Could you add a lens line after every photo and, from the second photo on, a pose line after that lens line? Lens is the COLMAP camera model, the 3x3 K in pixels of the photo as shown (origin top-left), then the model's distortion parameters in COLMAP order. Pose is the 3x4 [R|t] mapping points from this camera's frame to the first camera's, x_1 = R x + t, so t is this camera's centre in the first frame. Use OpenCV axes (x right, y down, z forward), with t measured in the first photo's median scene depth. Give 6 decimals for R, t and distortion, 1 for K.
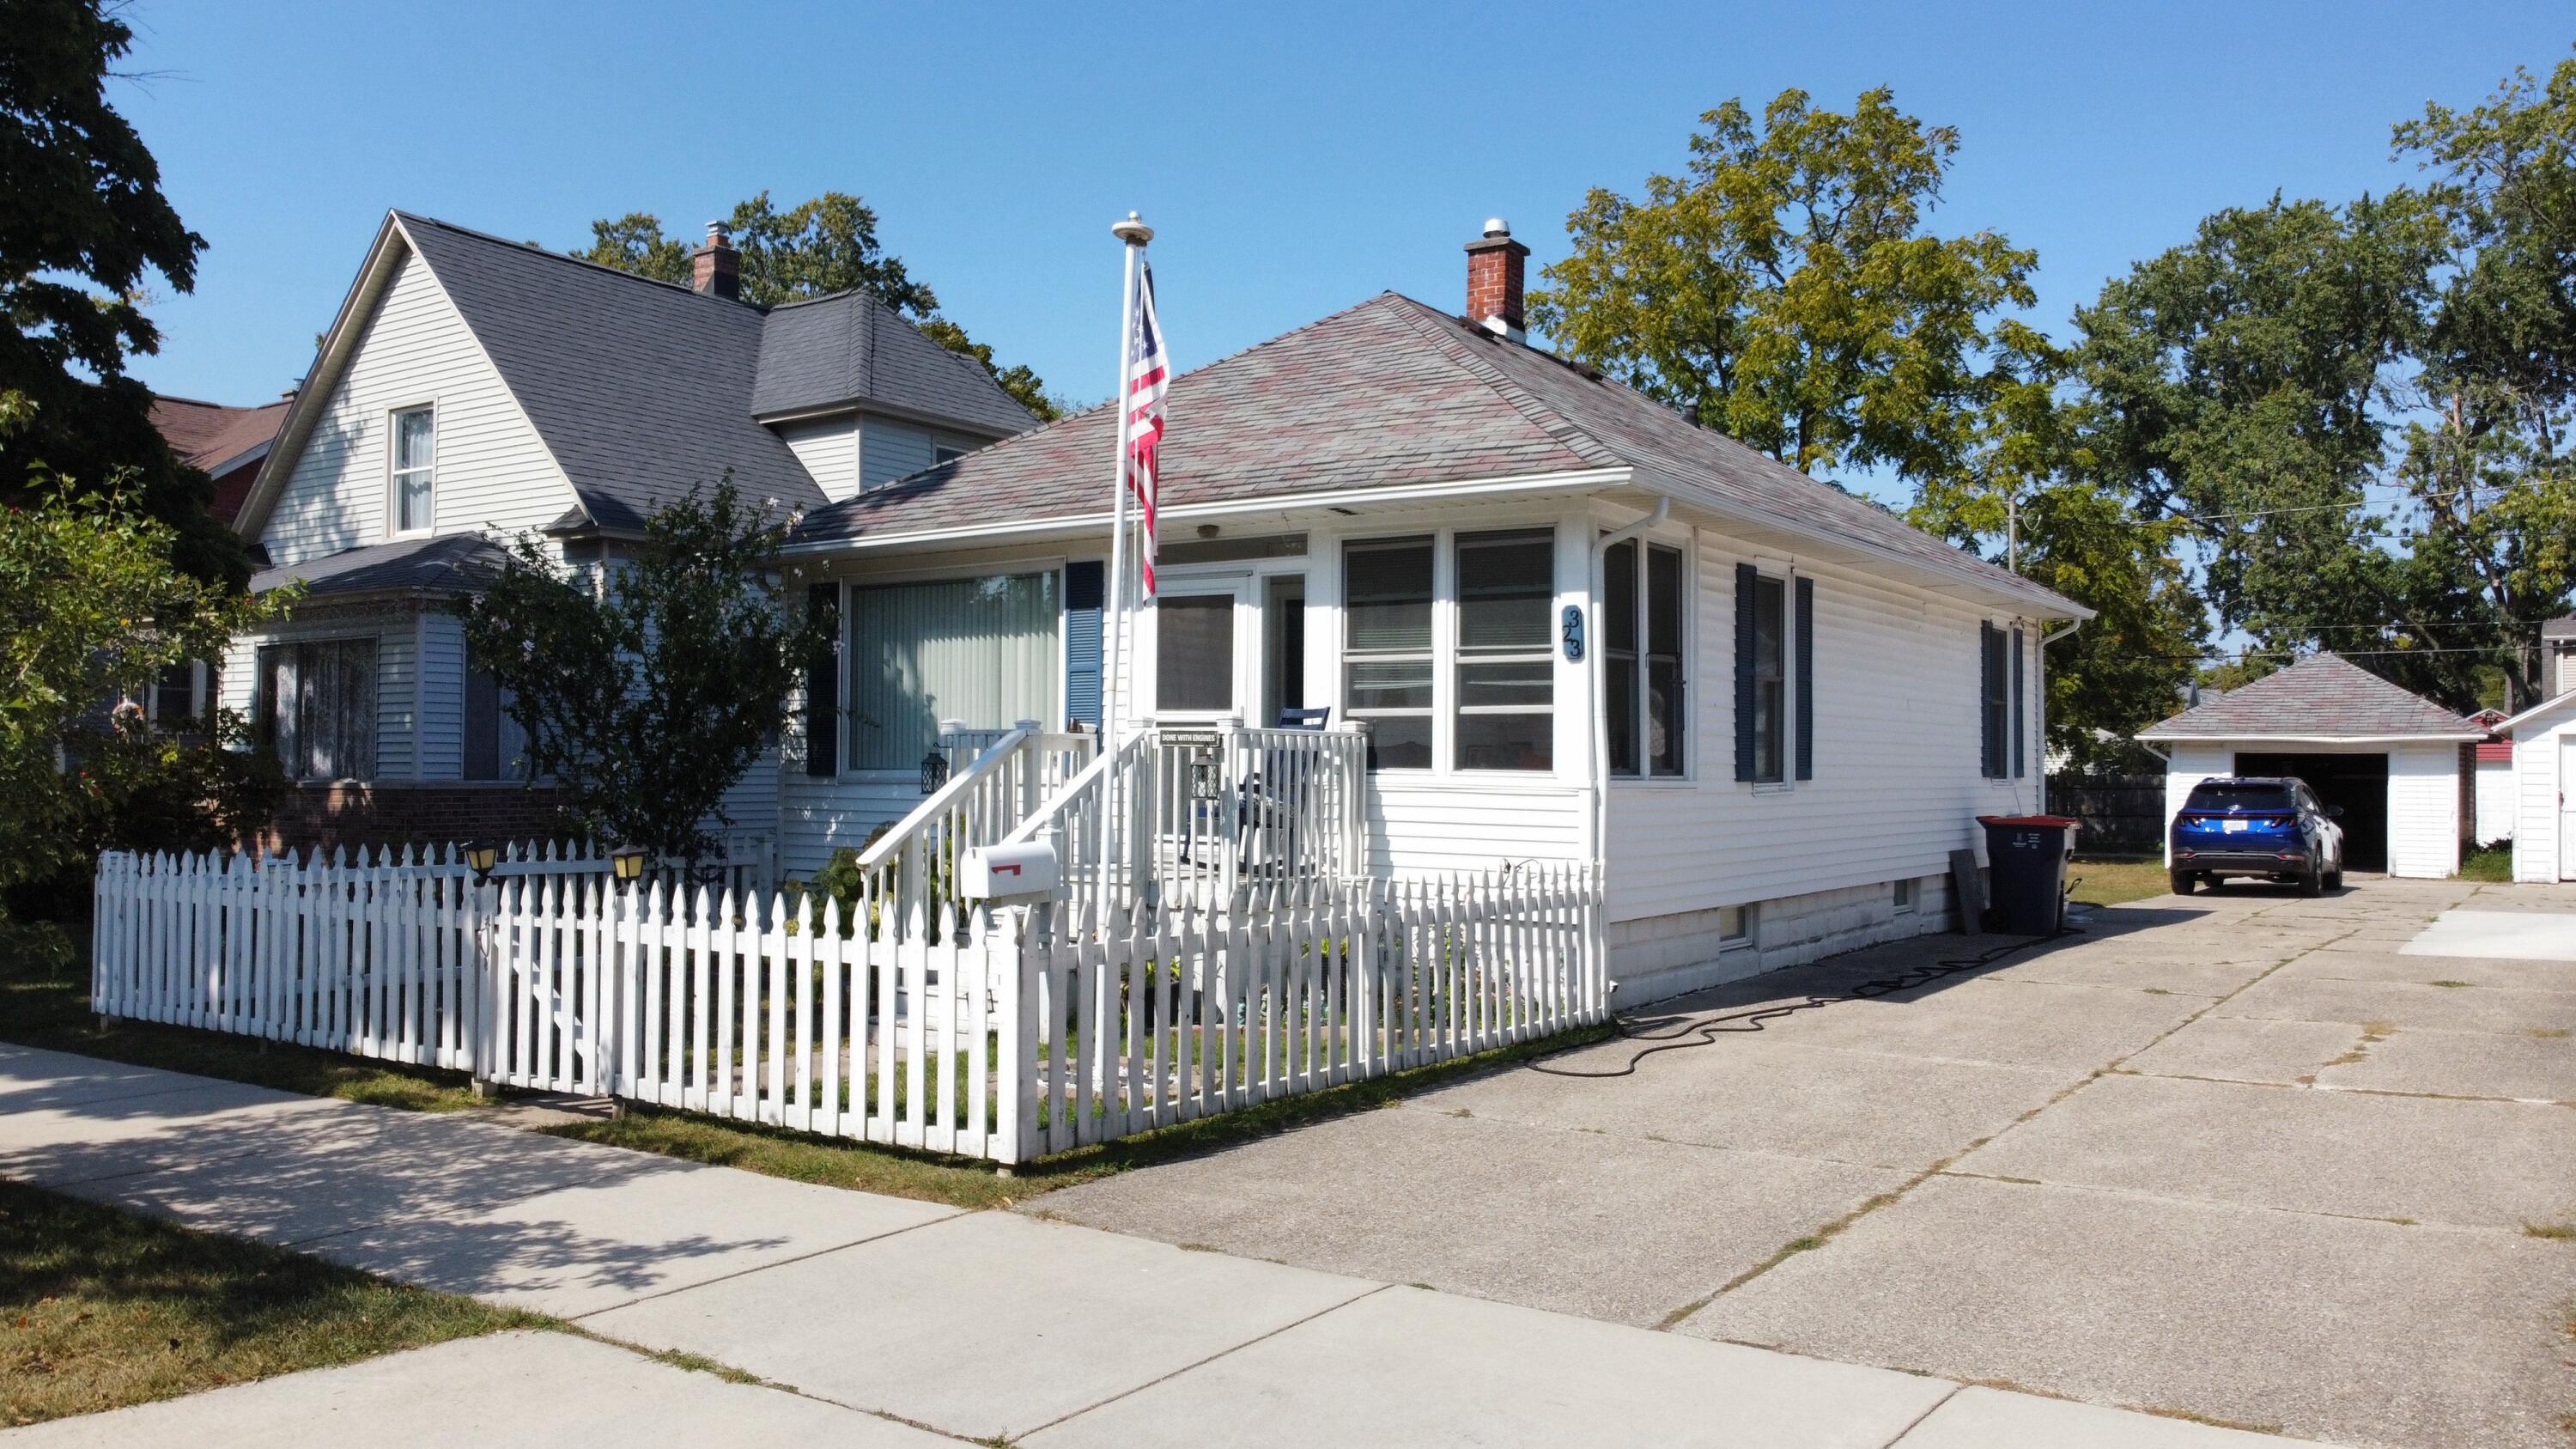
lens RADIAL K [[1943.5, 0, 1277.2], [0, 1943.5, 730.9], [0, 0, 1]] dist [0.007463, -0.012182]
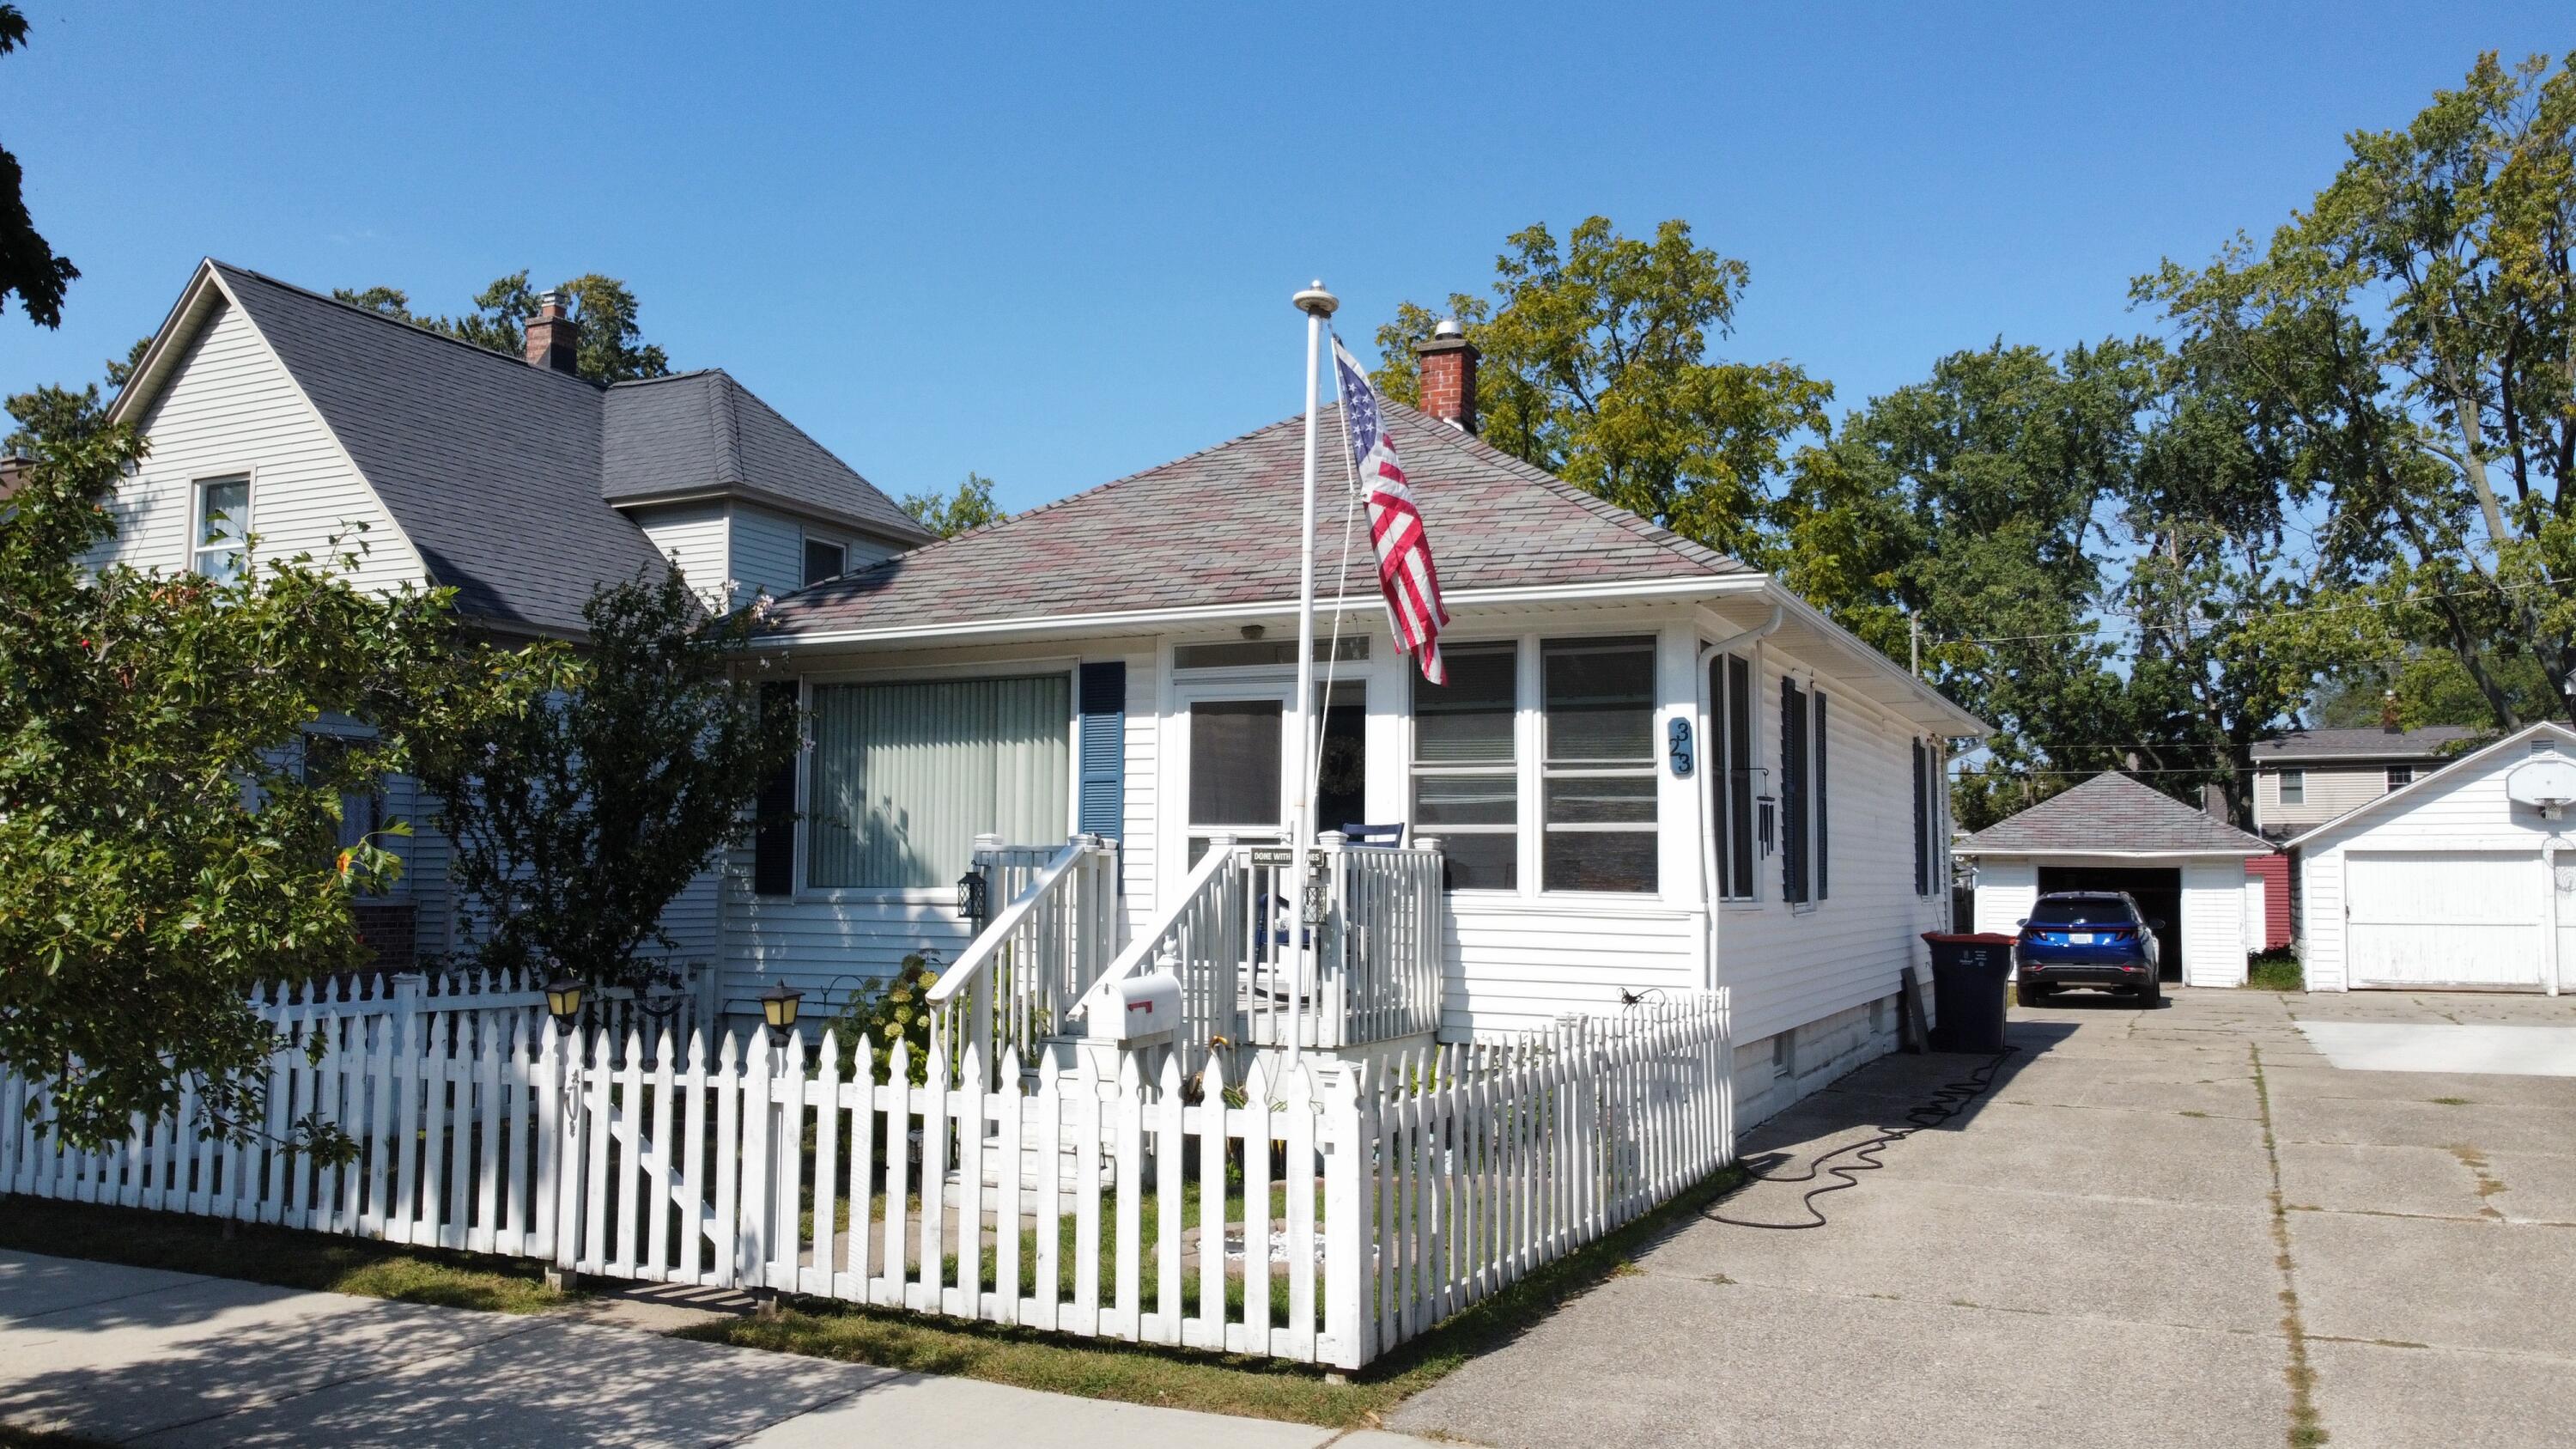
lens RADIAL K [[1943.5, 0, 1272.6], [0, 1943.5, 728.9], [0, 0, 1]] dist [0.007463, -0.012182]
pose [[0.988769, 0.012638, 0.148917, -0.152412], [-0.004243, 0.998390, -0.056562, -0.003782], [-0.149392, 0.055295, 0.987231, 0.077942]]
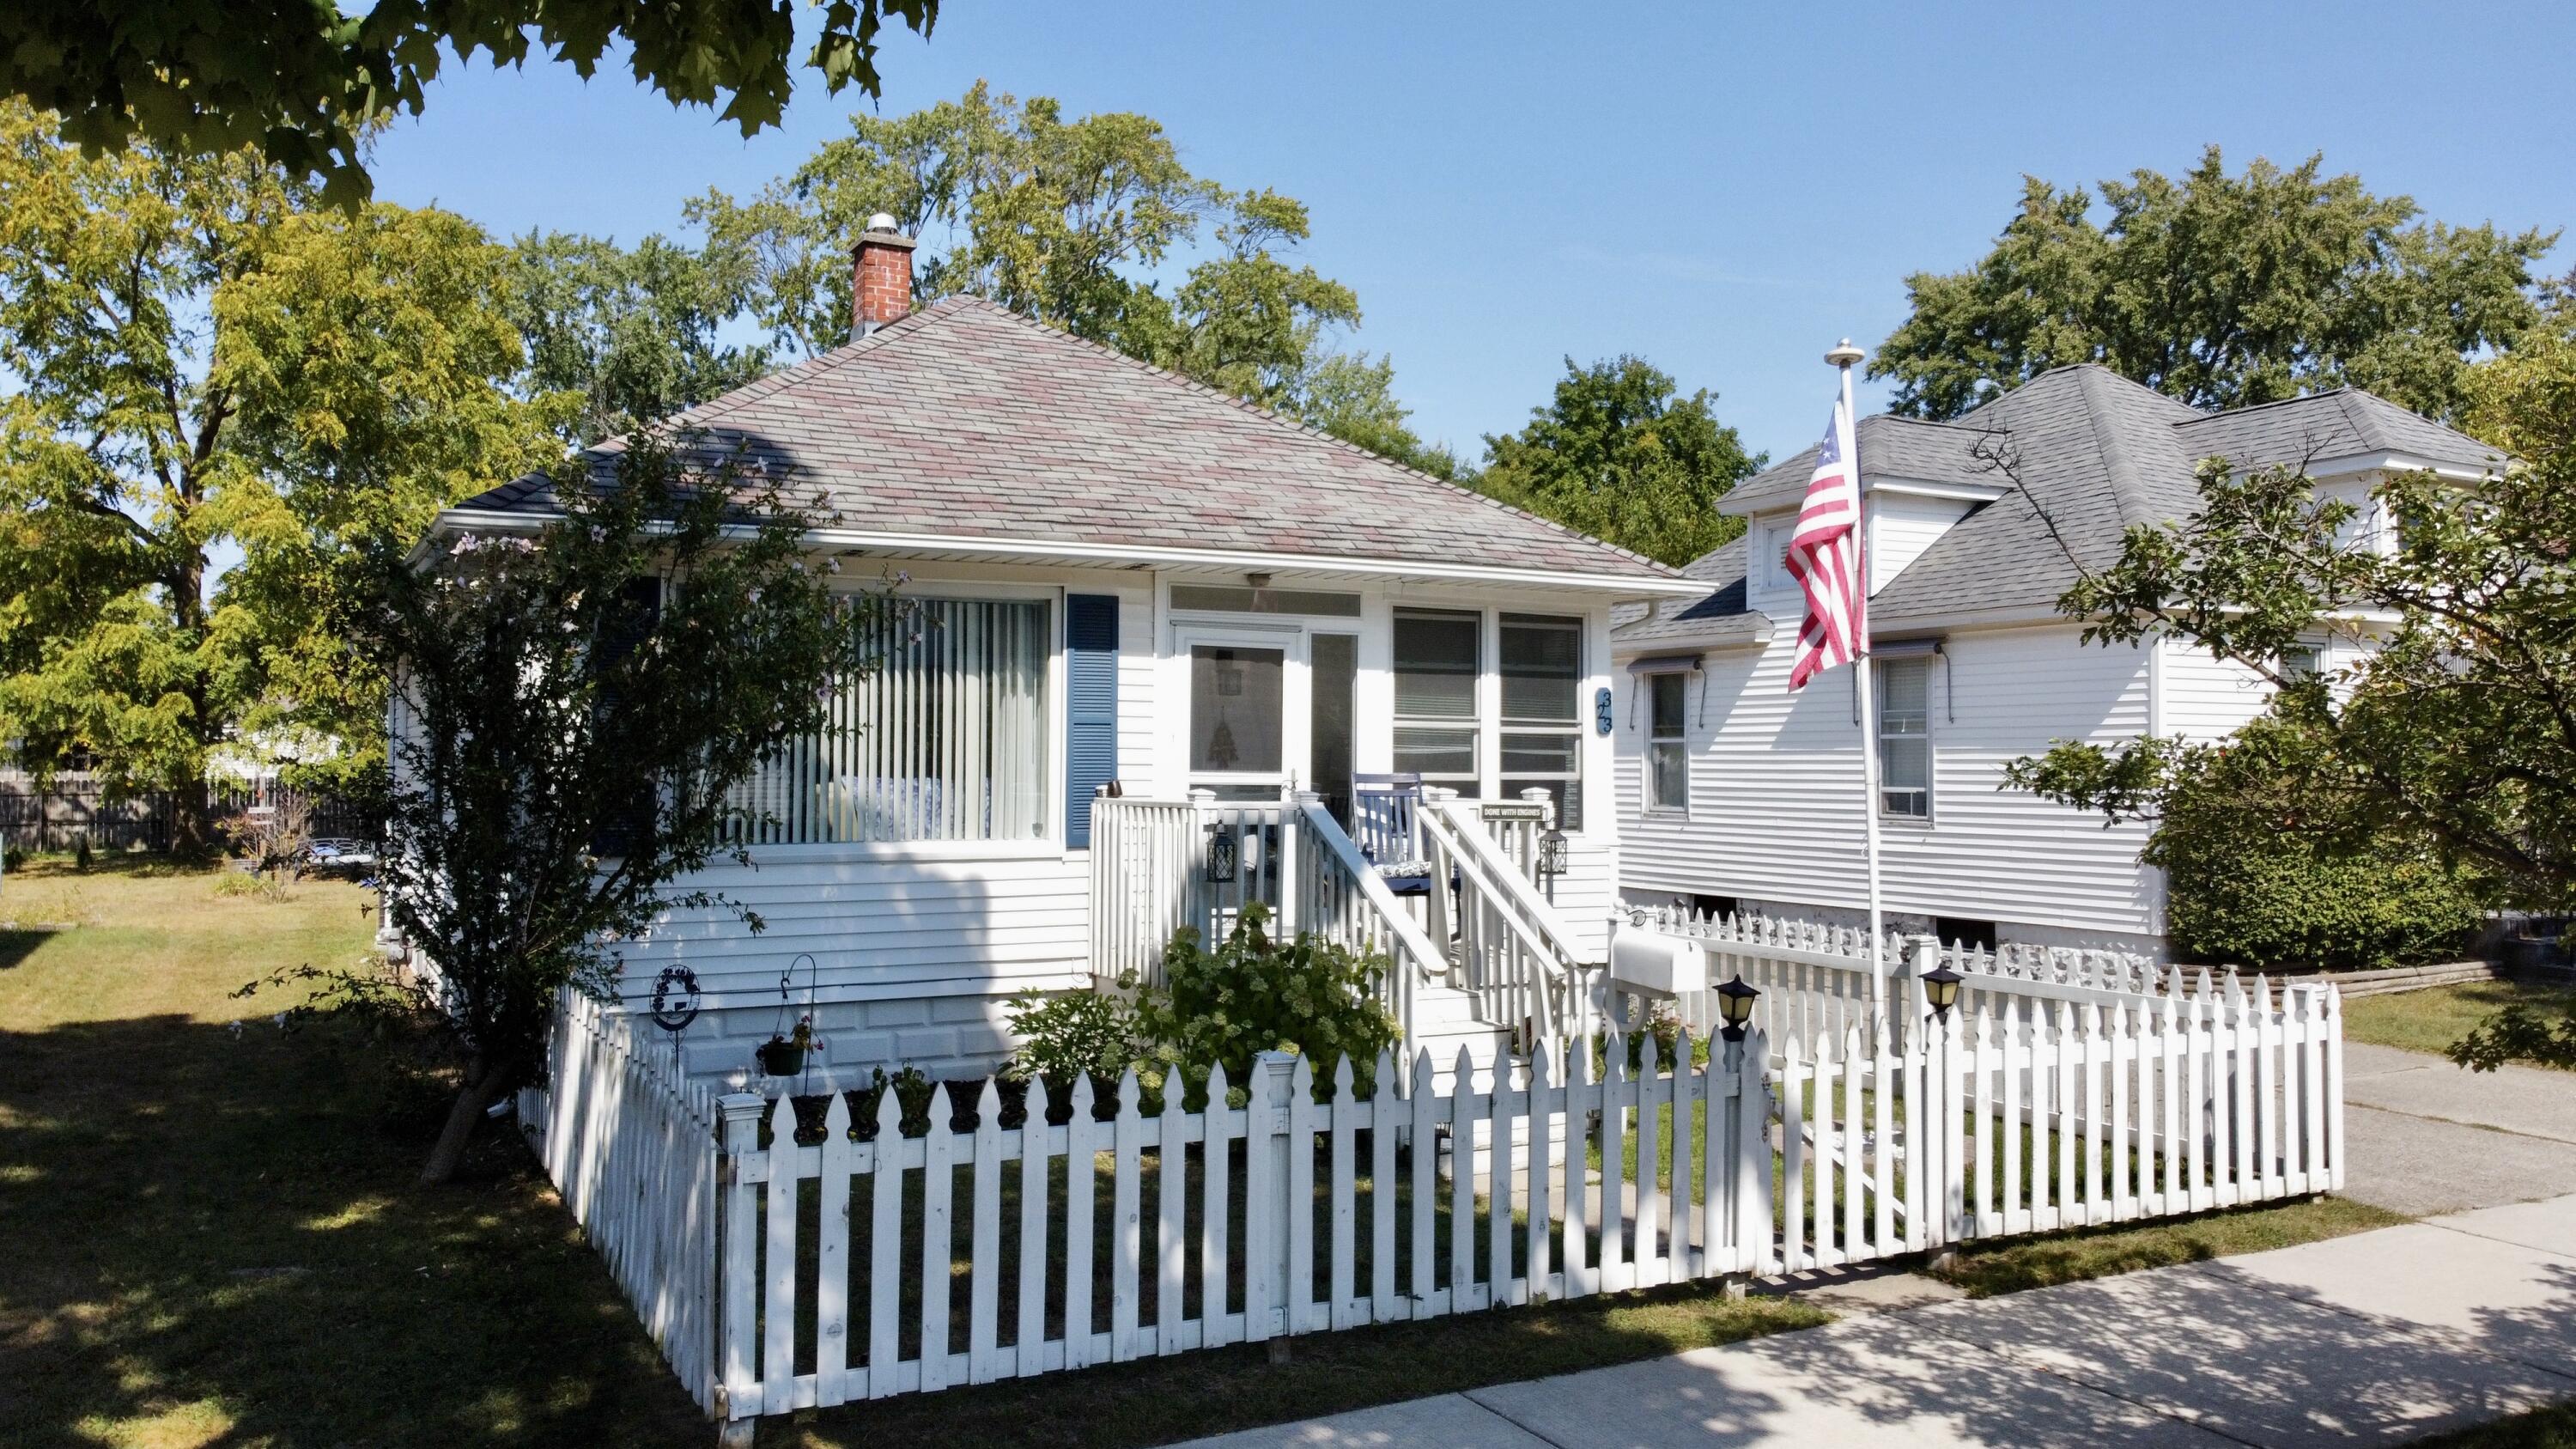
lens RADIAL K [[1943.5, 0, 1278.7], [0, 1943.5, 719.3], [0, 0, 1]] dist [0.007463, -0.012182]
pose [[0.465281, 0.015873, 0.885020, -0.791139], [-0.021352, 0.999750, -0.006706, -0.027833], [-0.884905, -0.015777, 0.465504, 0.519795]]
